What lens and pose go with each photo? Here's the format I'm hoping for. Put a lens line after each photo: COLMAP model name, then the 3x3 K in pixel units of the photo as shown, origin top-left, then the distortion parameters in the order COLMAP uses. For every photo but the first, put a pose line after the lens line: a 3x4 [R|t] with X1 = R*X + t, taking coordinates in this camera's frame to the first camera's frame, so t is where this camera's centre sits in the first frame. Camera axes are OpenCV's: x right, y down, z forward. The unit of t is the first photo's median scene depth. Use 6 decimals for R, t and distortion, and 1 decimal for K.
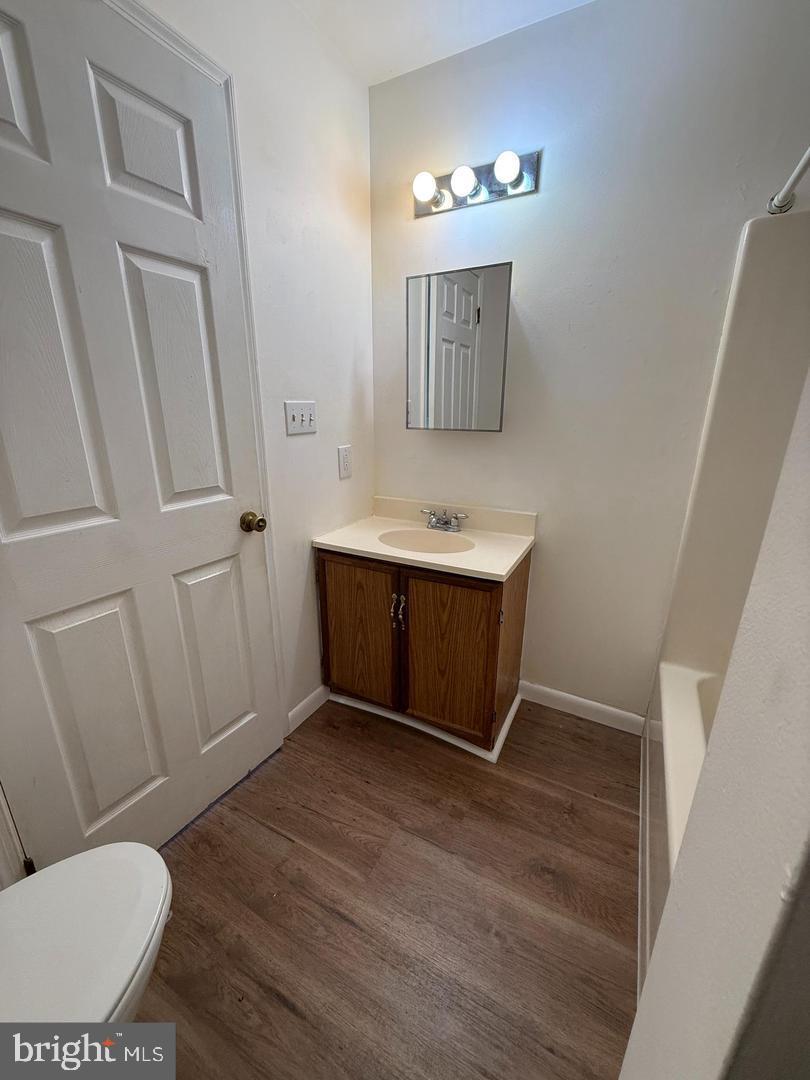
lens RADIAL K [[431.9, 0, 405.0], [0, 431.9, 540.0], [0, 0, 1]] dist [-0.002020, 0.000363]
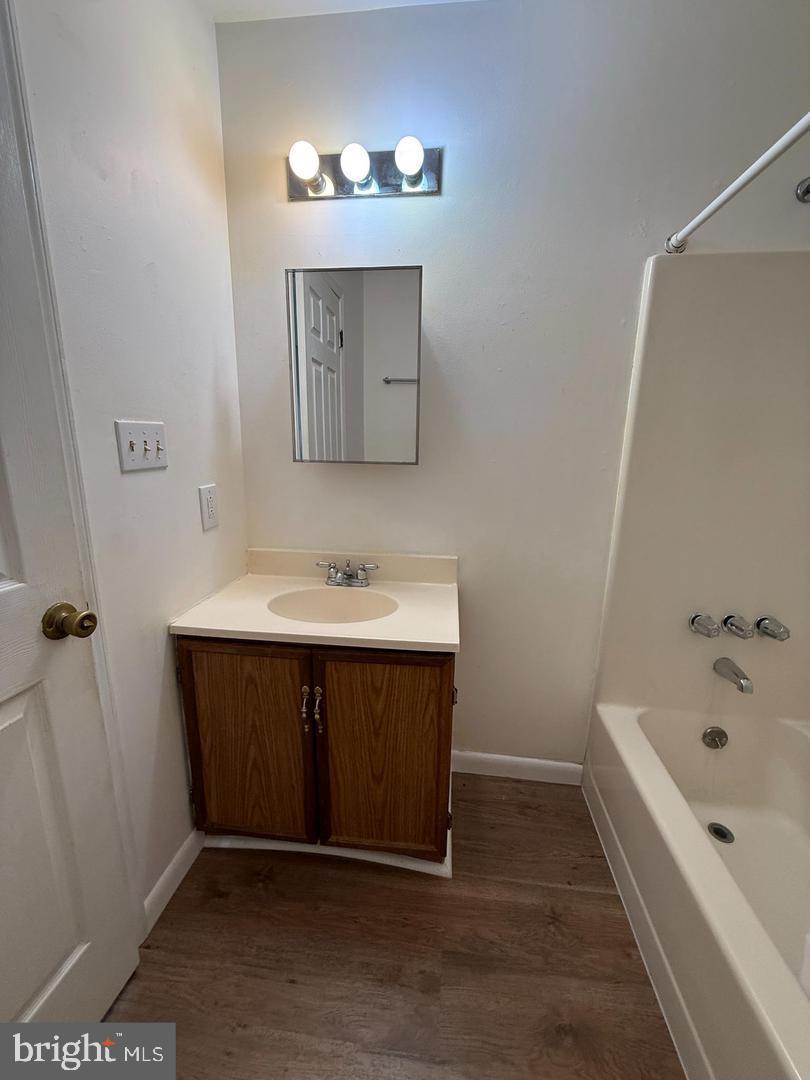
lens RADIAL K [[431.9, 0, 405.0], [0, 431.9, 540.0], [0, 0, 1]] dist [-0.002020, 0.000363]
pose [[0.930360, -0.069975, 0.359908, -0.111419], [0.095269, 0.994039, -0.053004, -0.063908], [-0.354054, 0.083601, 0.931481, 0.244069]]
